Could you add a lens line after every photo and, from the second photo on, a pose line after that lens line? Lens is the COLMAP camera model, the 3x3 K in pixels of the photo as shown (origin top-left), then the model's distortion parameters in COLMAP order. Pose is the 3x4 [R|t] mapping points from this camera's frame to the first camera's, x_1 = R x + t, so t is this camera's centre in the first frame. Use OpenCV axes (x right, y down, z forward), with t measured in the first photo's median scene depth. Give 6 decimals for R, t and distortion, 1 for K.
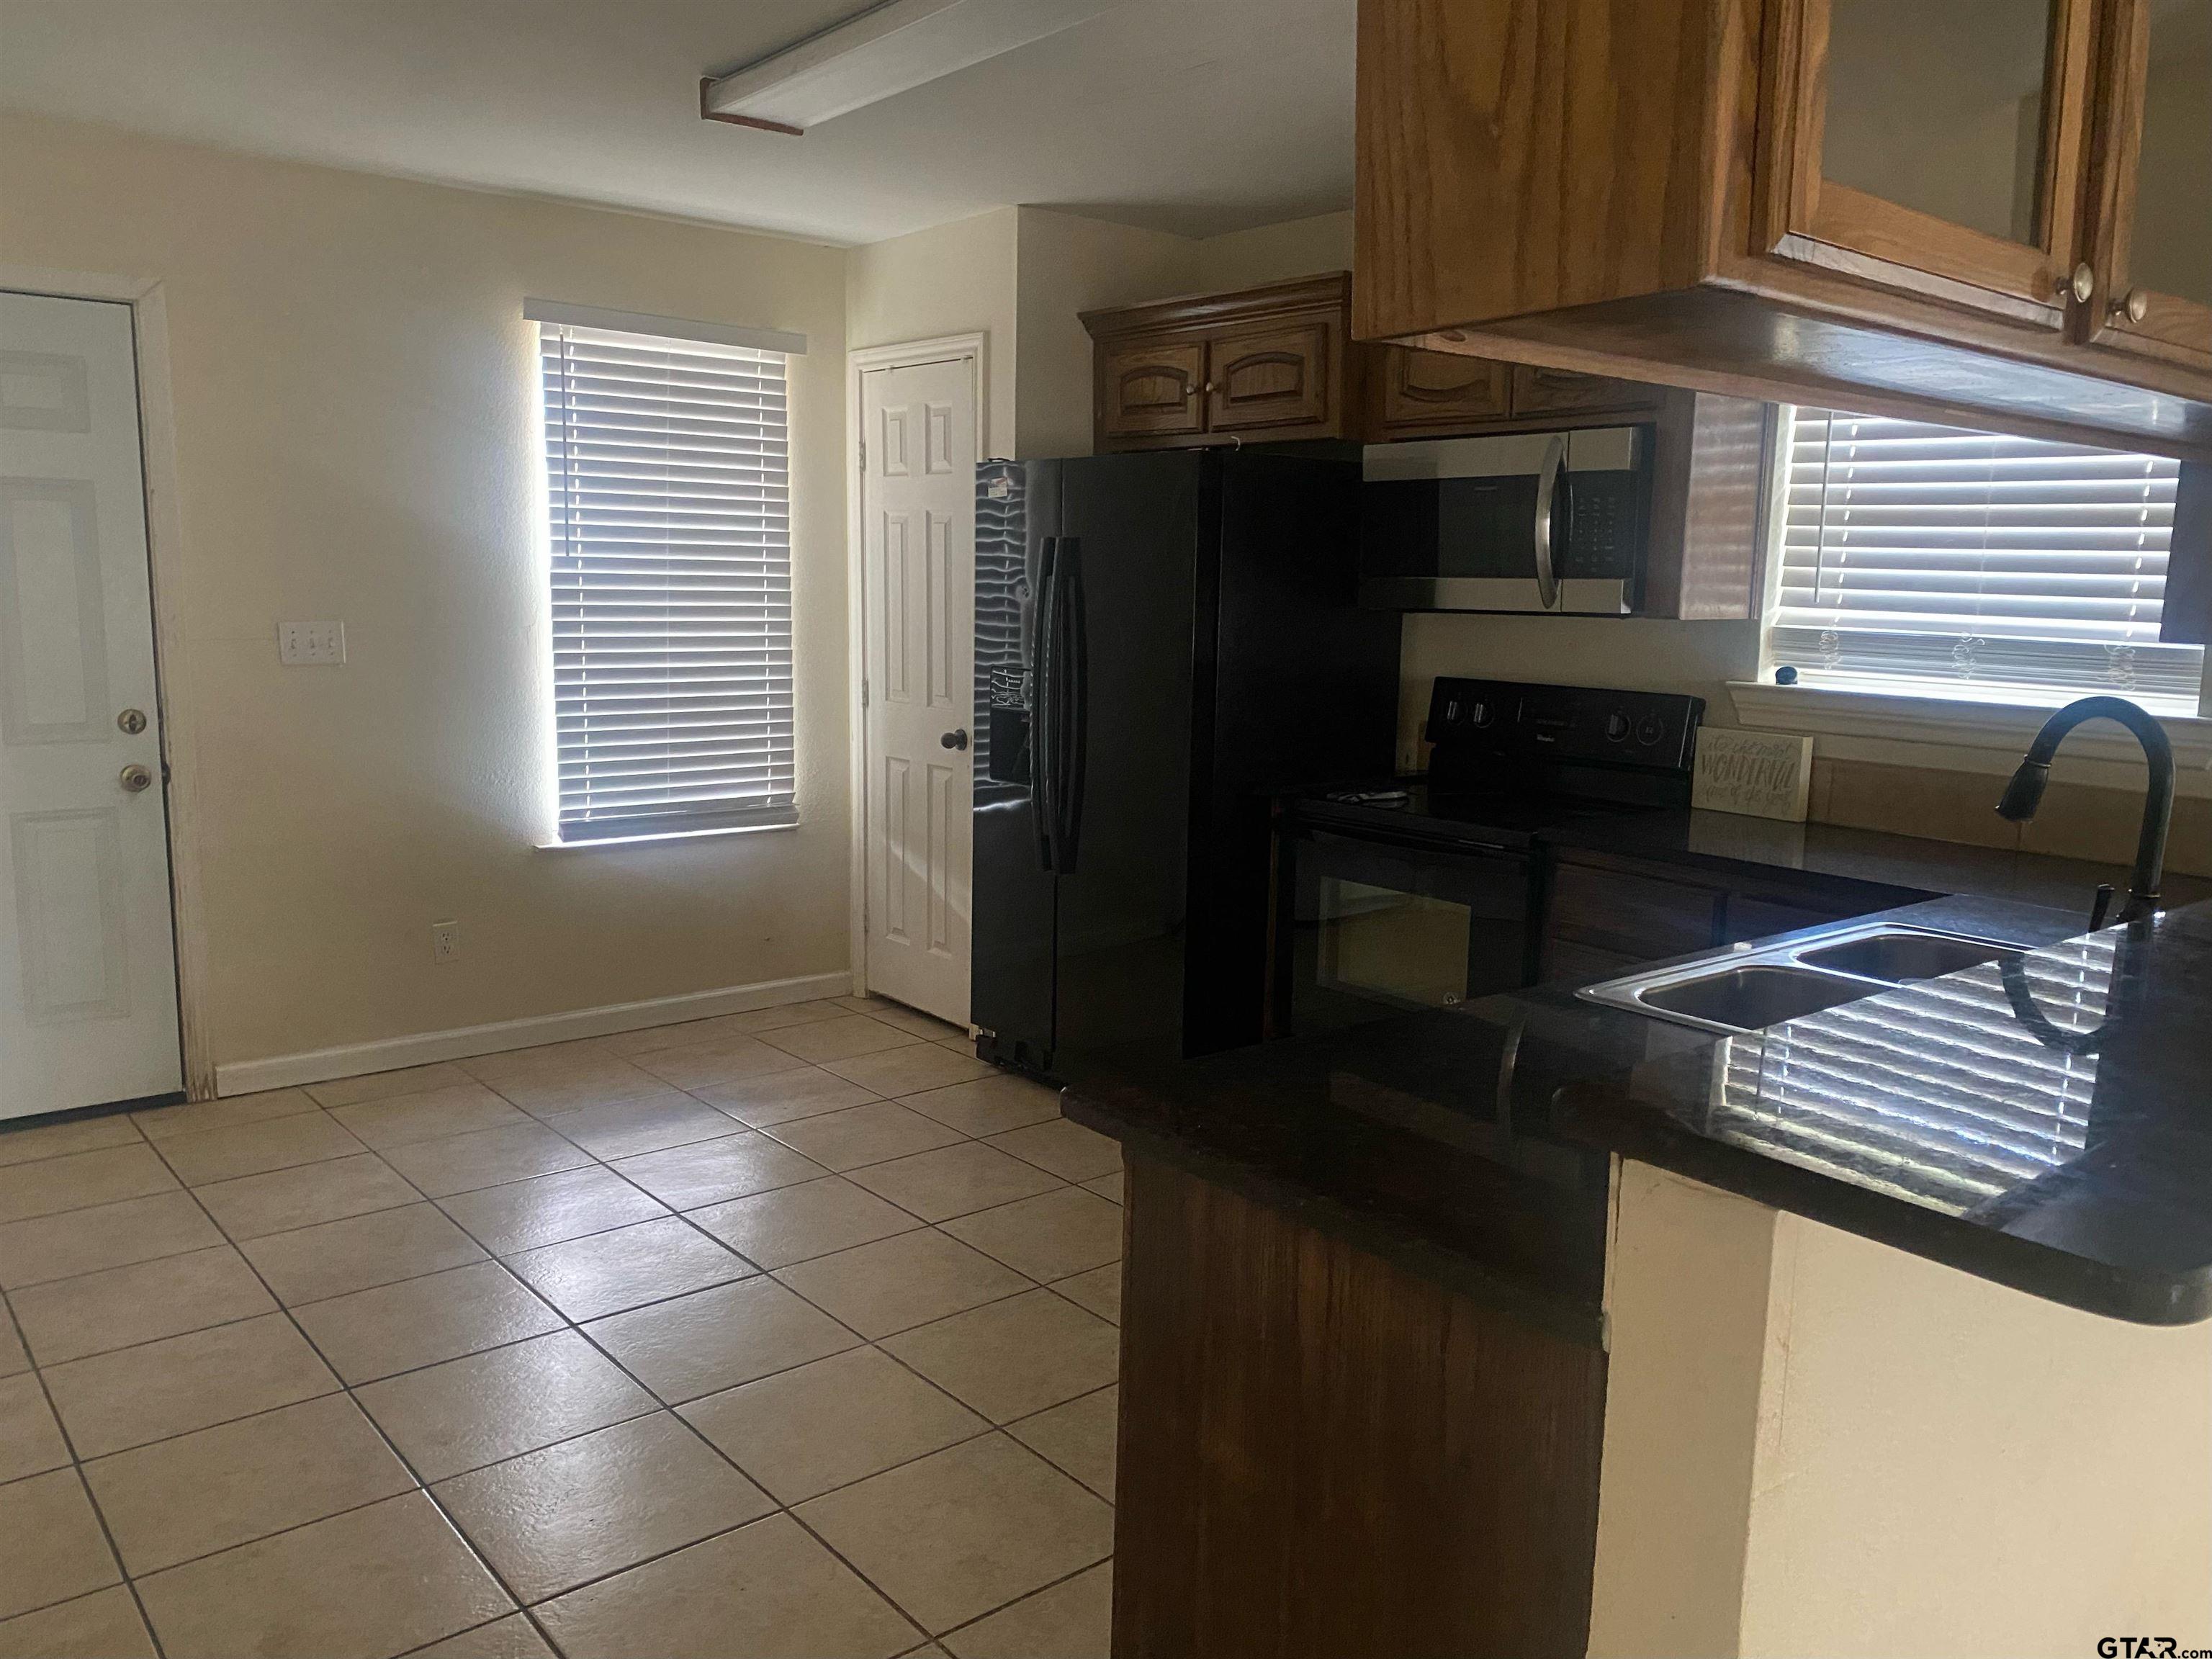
lens RADIAL K [[1683.3, 0, 1106.0], [0, 1683.3, 829.5], [0, 0, 1]] dist [0.073911, -0.108360]
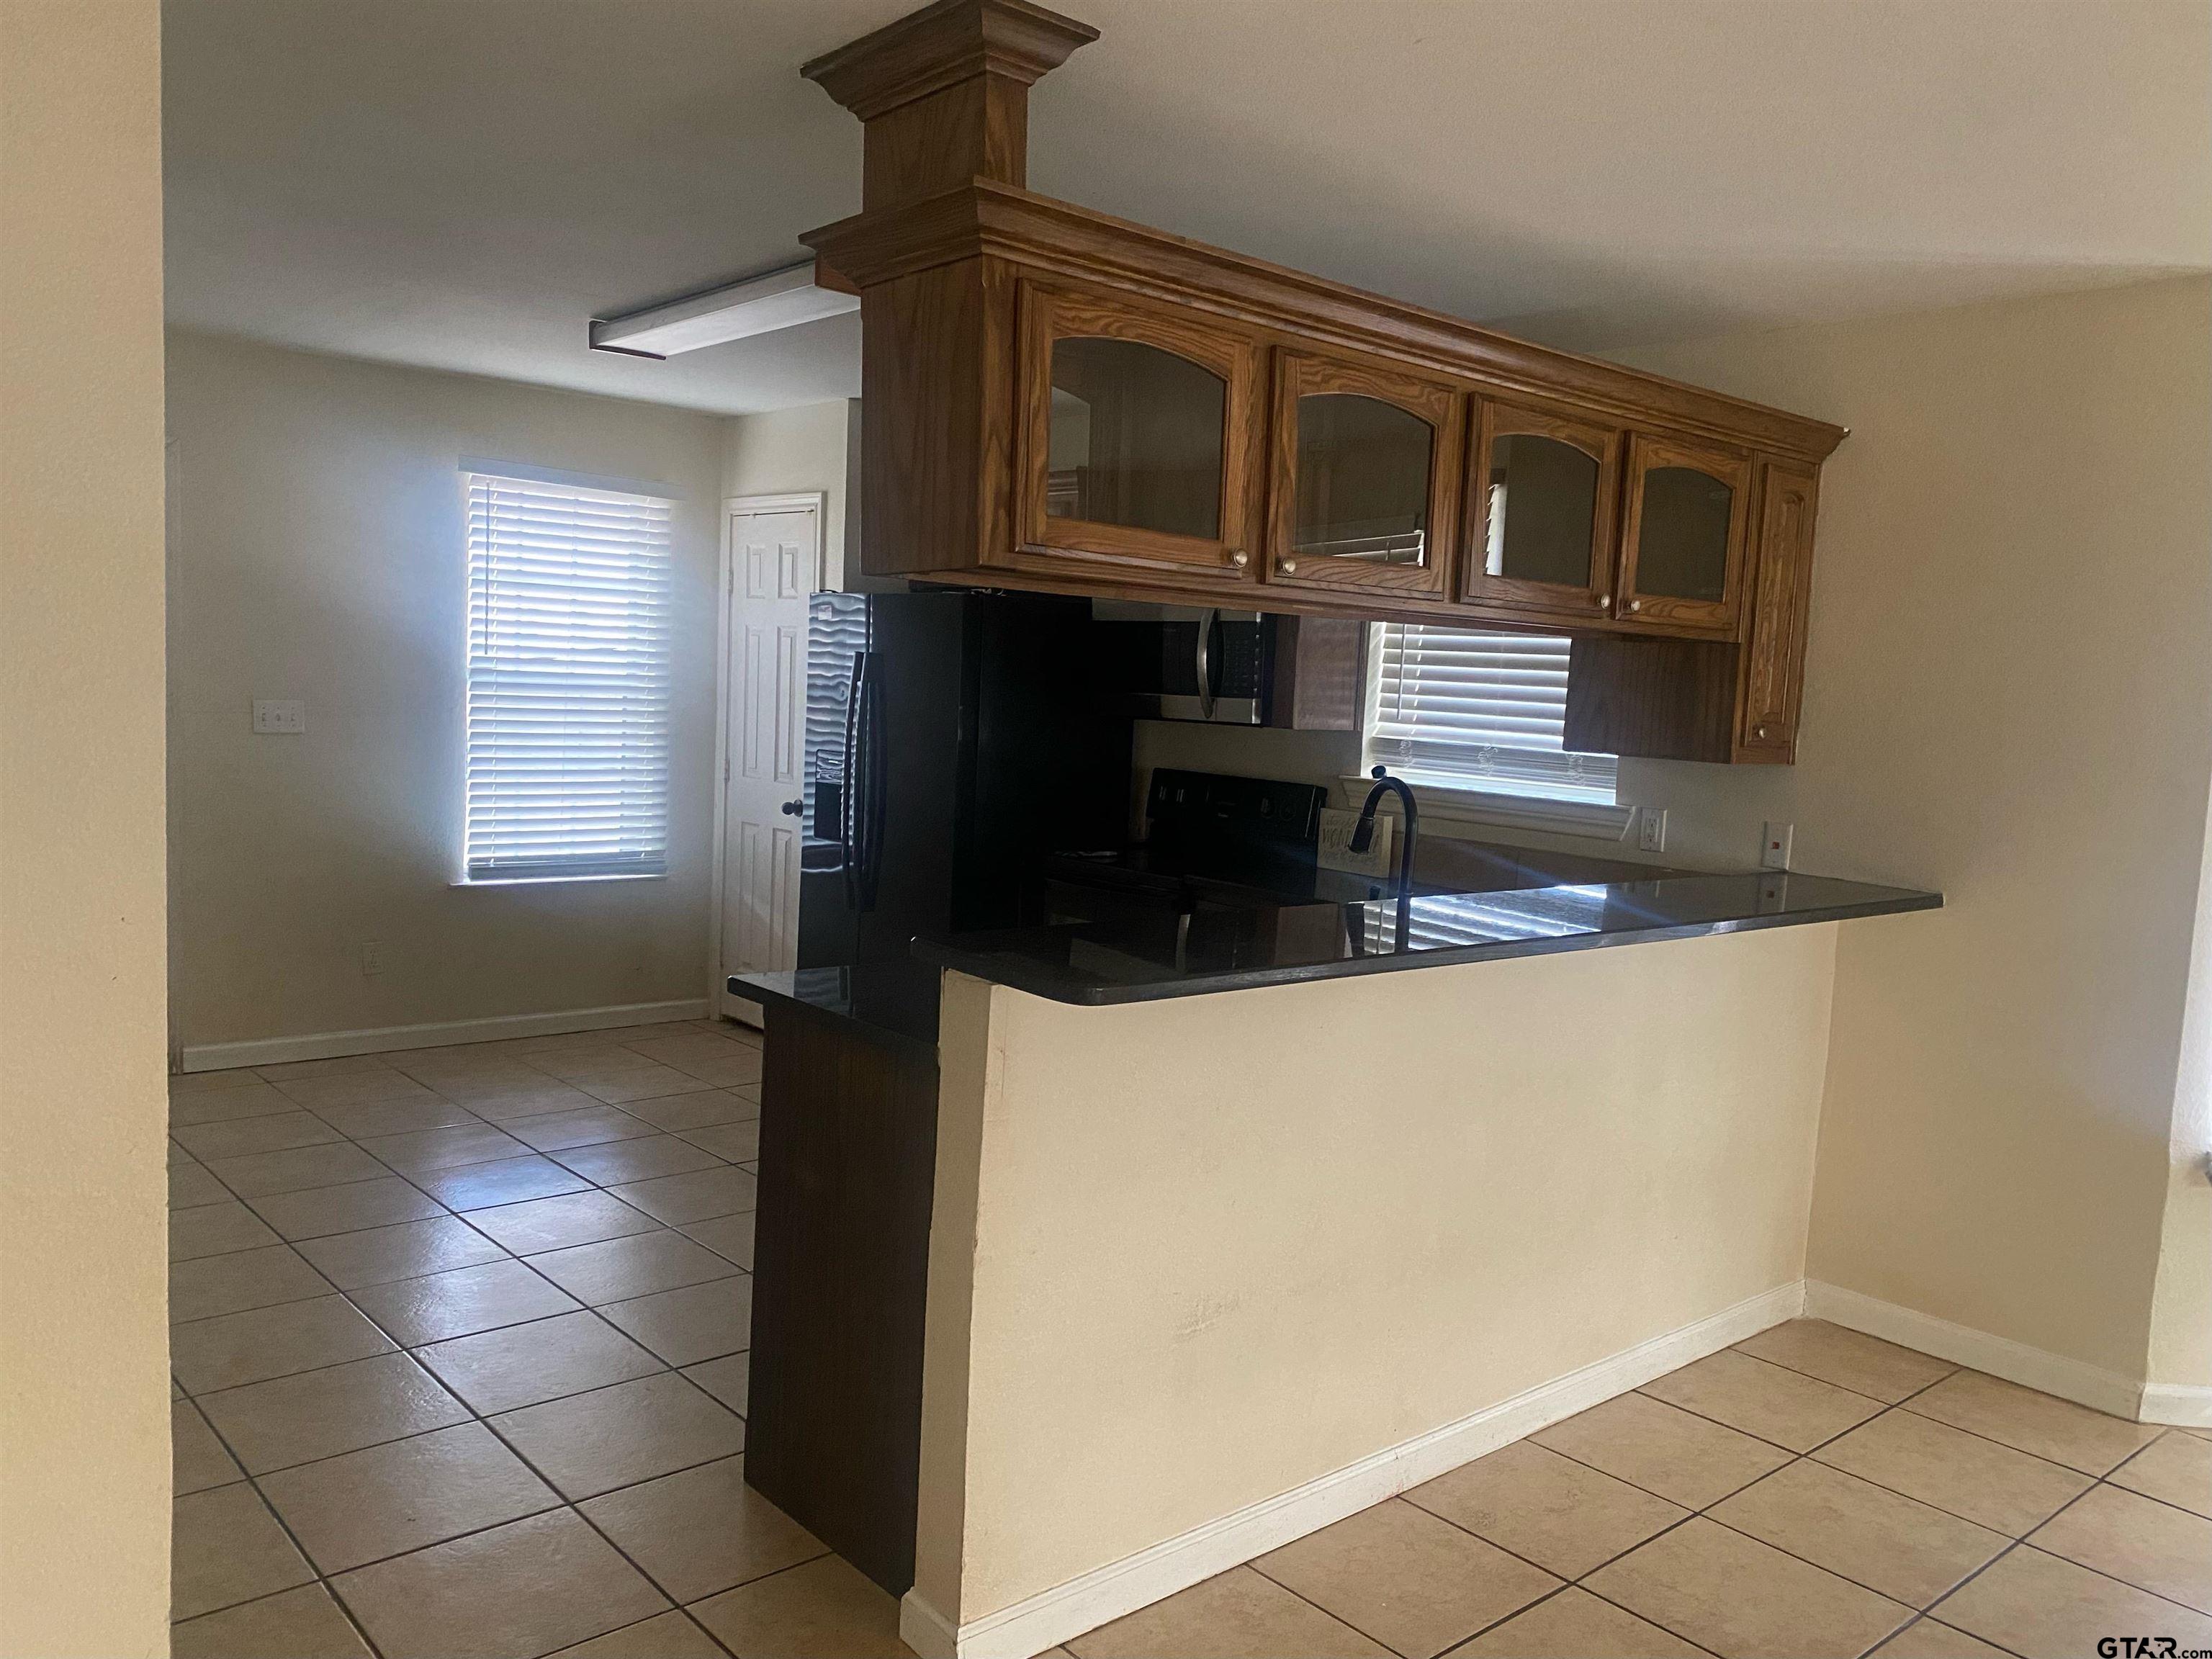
lens RADIAL K [[1676.4, 0, 1102.7], [0, 1676.4, 837.0], [0, 0, 1]] dist [0.088223, -0.133029]
pose [[0.999078, 0.025844, 0.034278, 0.120882], [-0.023876, 0.998110, -0.056629, 0.040415], [-0.035677, 0.055758, 0.997807, -0.314618]]
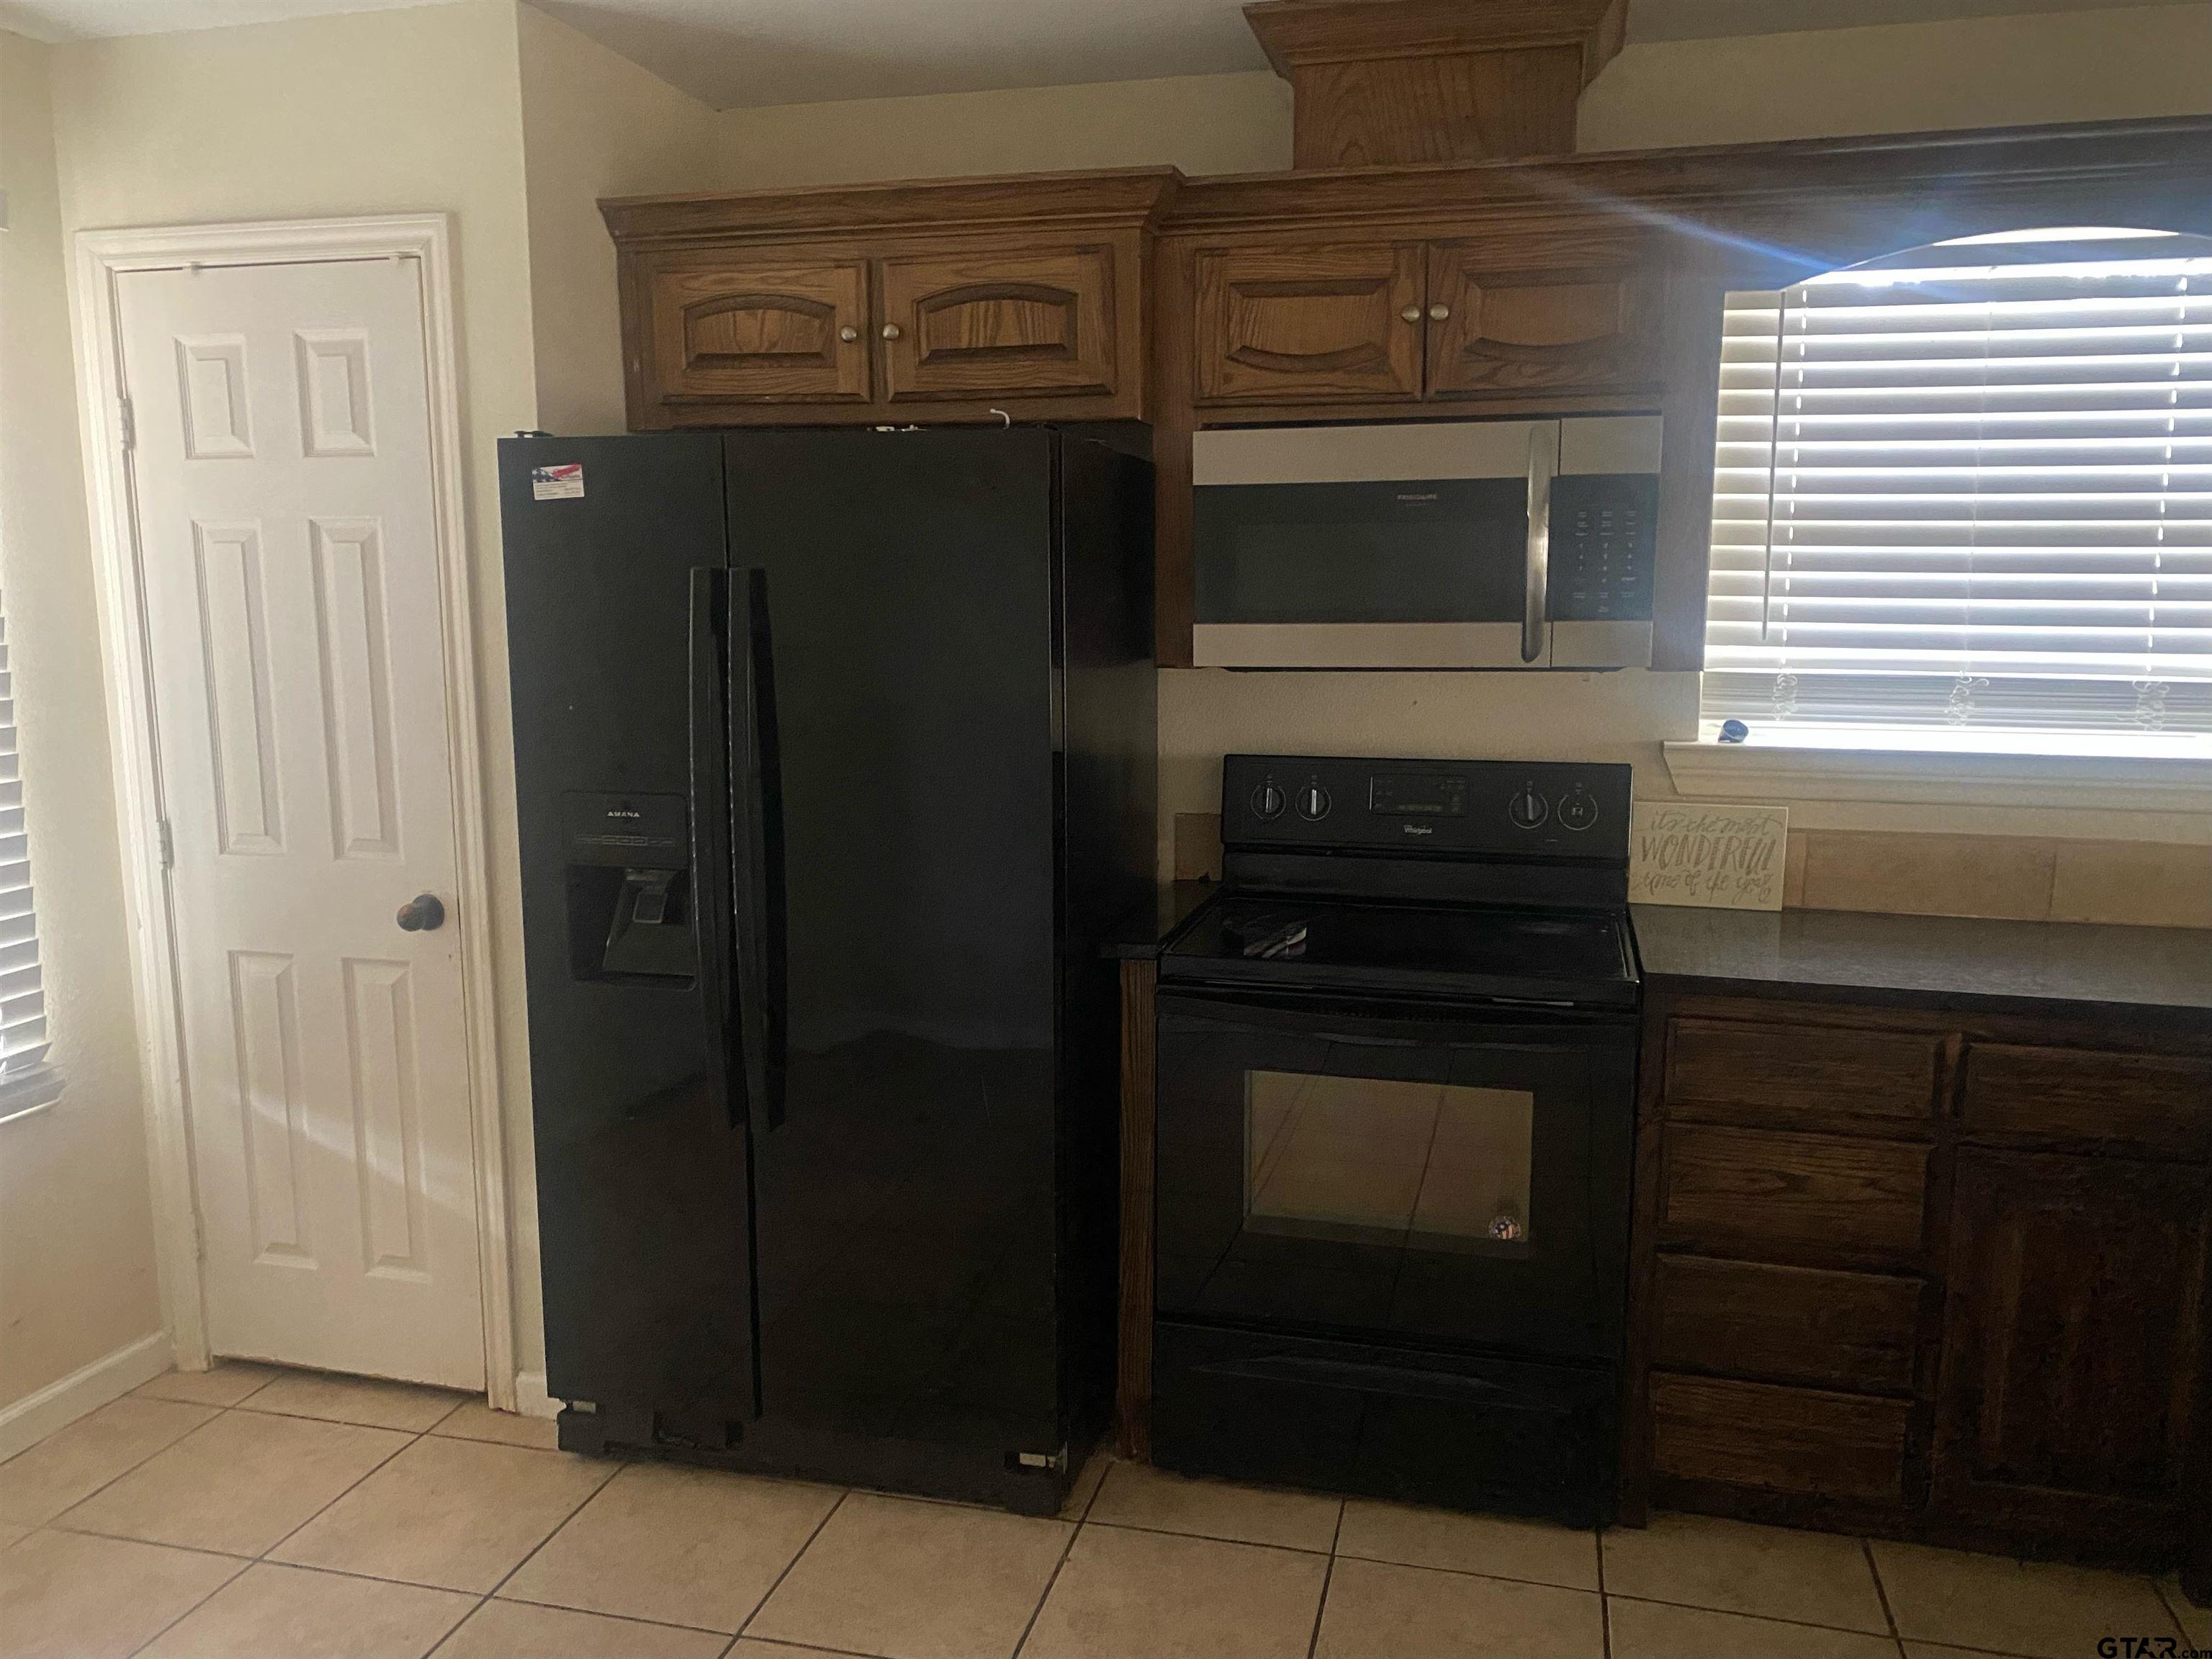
lens RADIAL K [[1683.3, 0, 1106.0], [0, 1683.3, 829.5], [0, 0, 1]] dist [0.073911, -0.108360]
pose [[0.811261, -0.105474, 0.575092, -0.284186], [0.106418, 0.993802, 0.032146, -0.093359], [-0.574918, 0.035122, 0.817457, 0.470916]]
